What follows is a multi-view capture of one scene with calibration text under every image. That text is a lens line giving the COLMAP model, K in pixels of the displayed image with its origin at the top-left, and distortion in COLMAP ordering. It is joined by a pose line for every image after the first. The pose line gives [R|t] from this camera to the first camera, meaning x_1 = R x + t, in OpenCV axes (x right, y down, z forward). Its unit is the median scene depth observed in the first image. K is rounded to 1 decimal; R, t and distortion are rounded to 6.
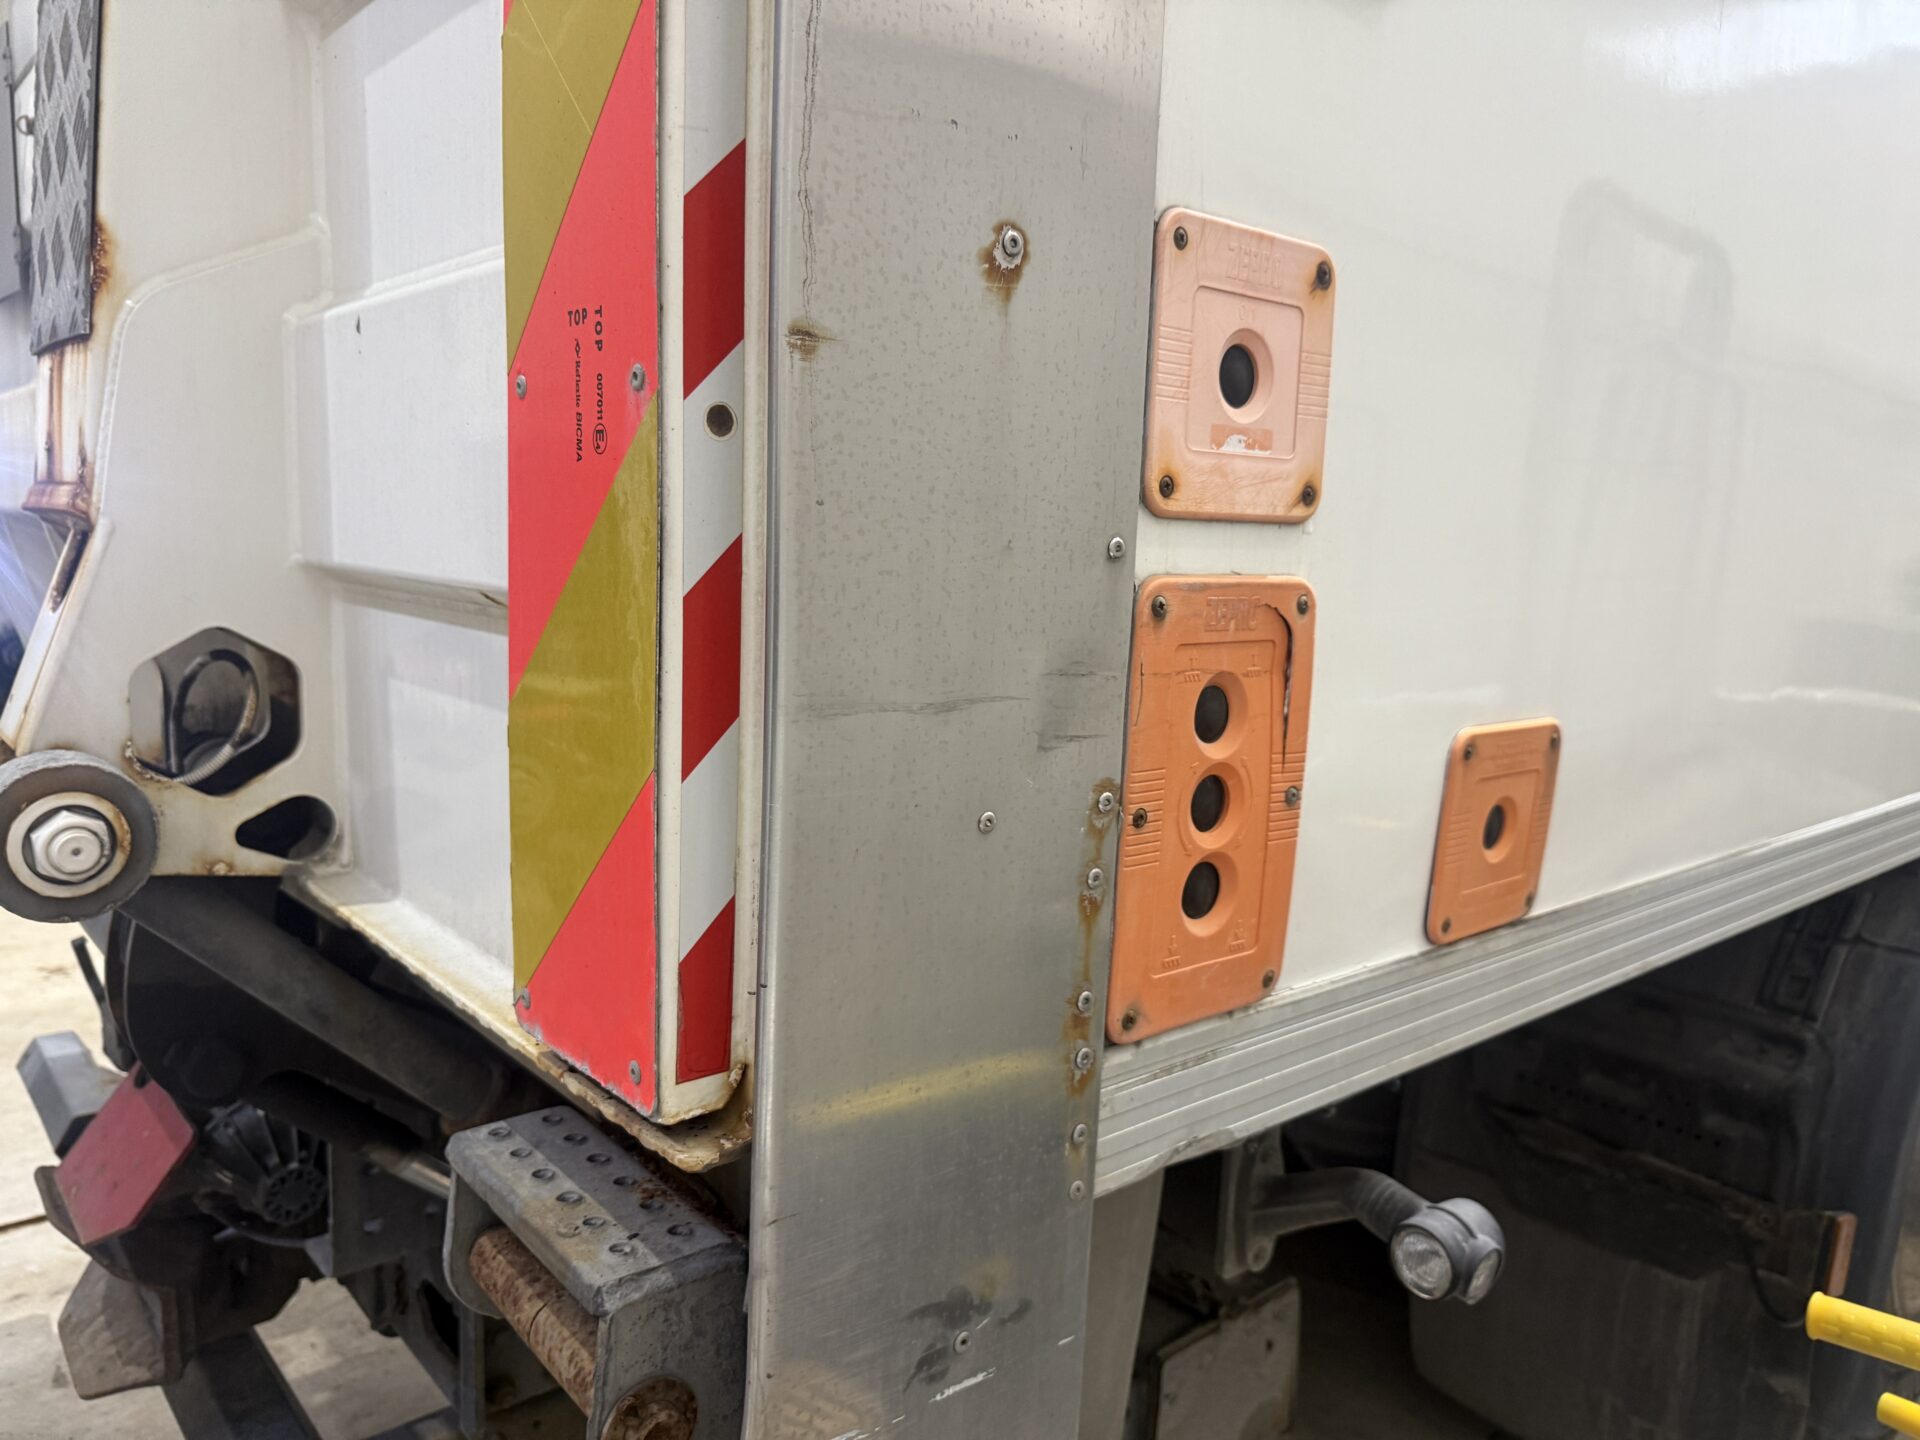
lens RADIAL K [[1364.1, 0, 953.2], [0, 1364.1, 725.3], [0, 0, 1]] dist [0.041522, -0.060847]
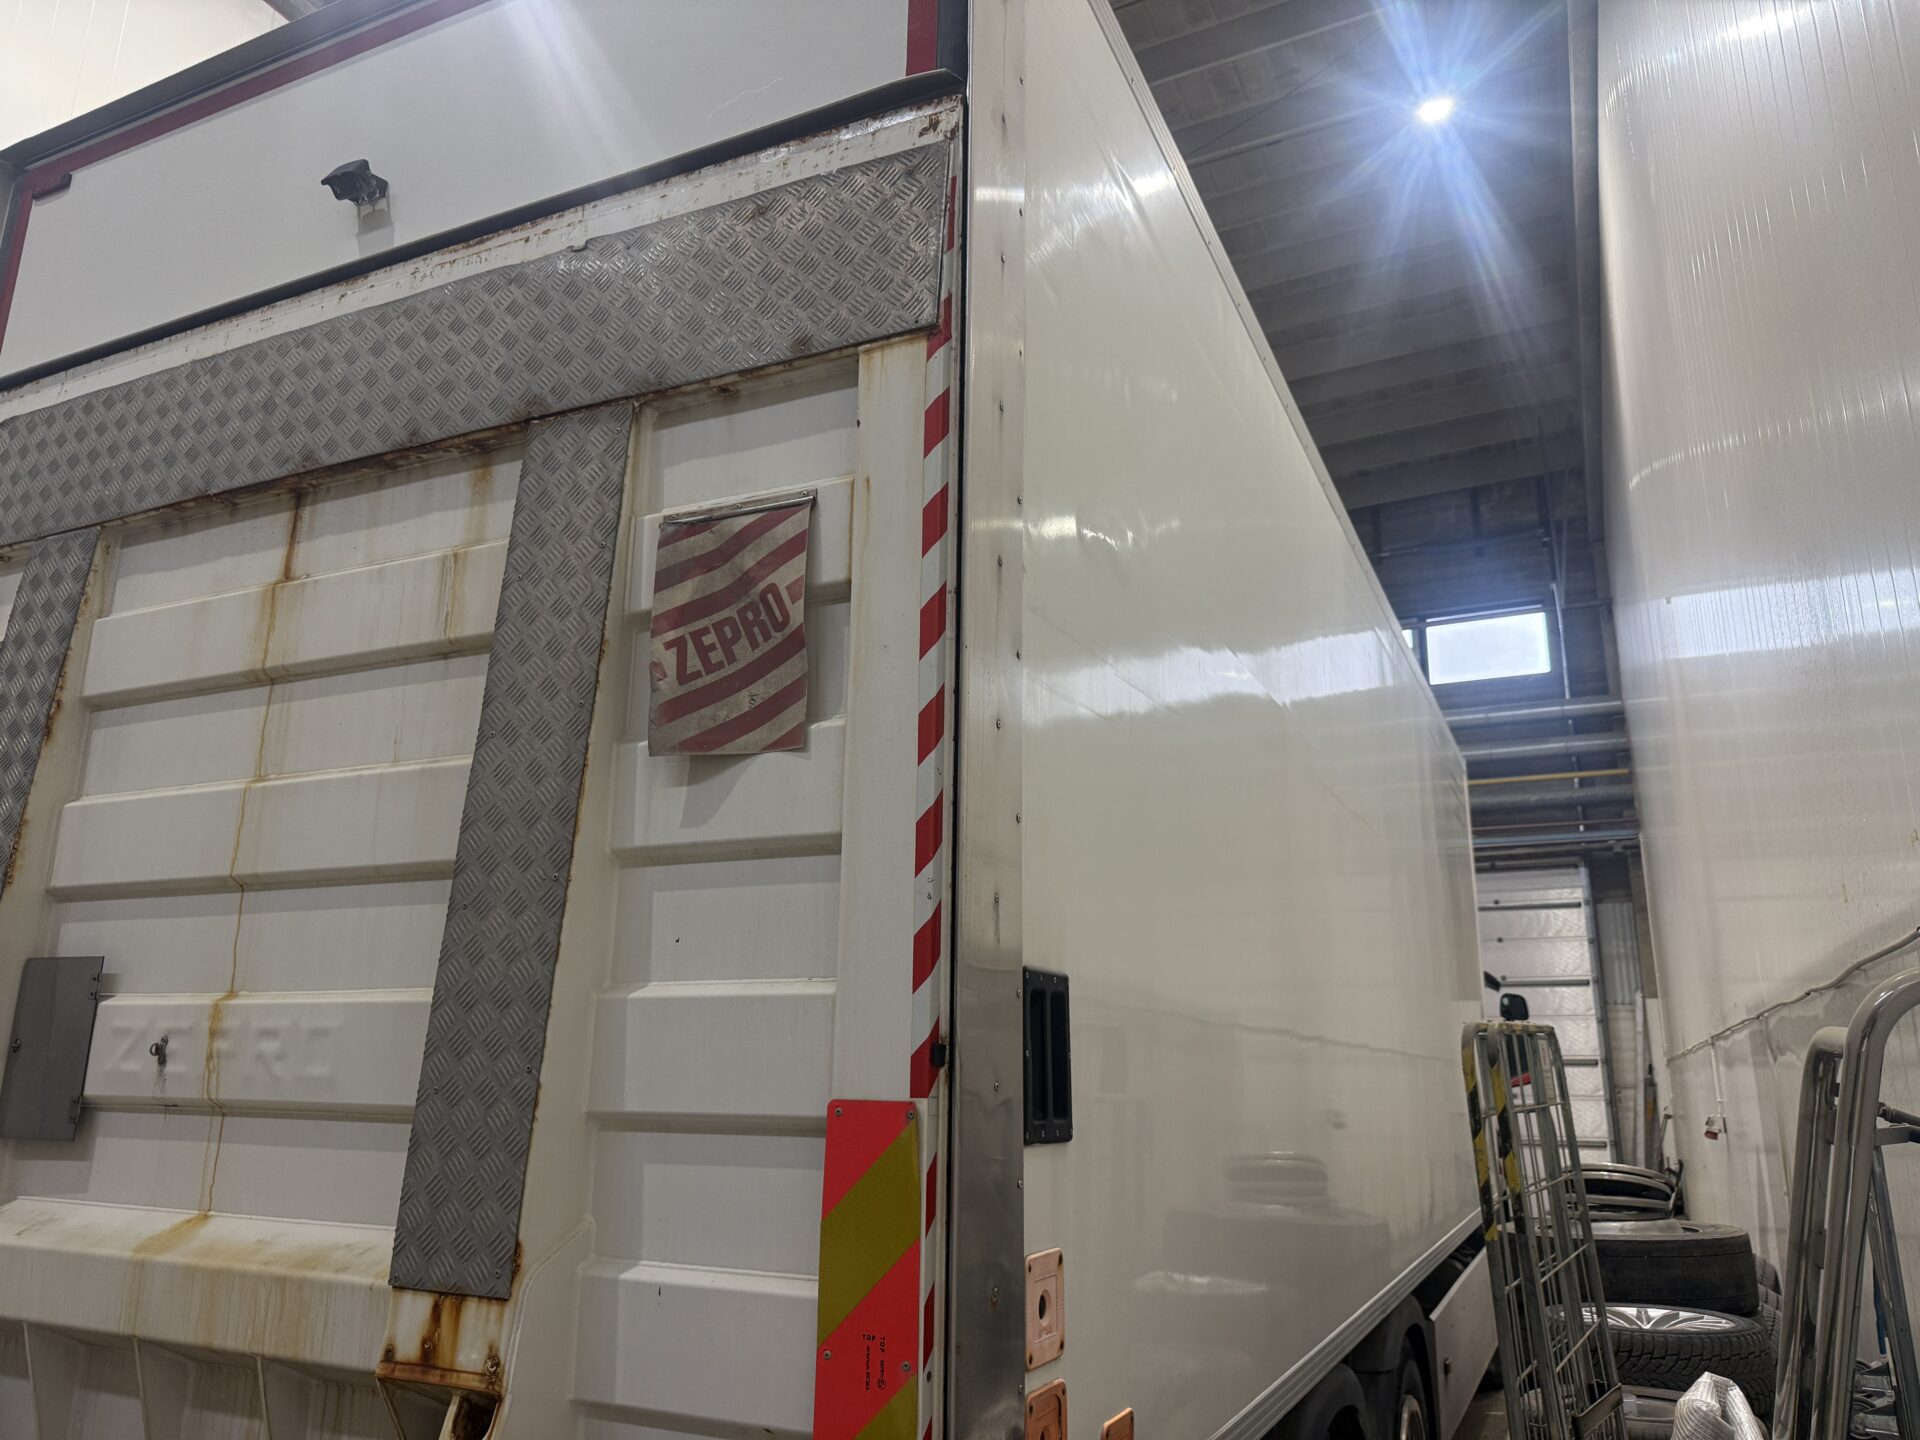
lens RADIAL K [[1364.1, 0, 953.2], [0, 1364.1, 725.3], [0, 0, 1]] dist [0.041522, -0.060847]
pose [[0.913266, 0.074161, 0.400555, -1.107523], [0.078462, 0.932854, -0.351607, -0.379442], [-0.399735, 0.352539, 0.846125, -1.614811]]
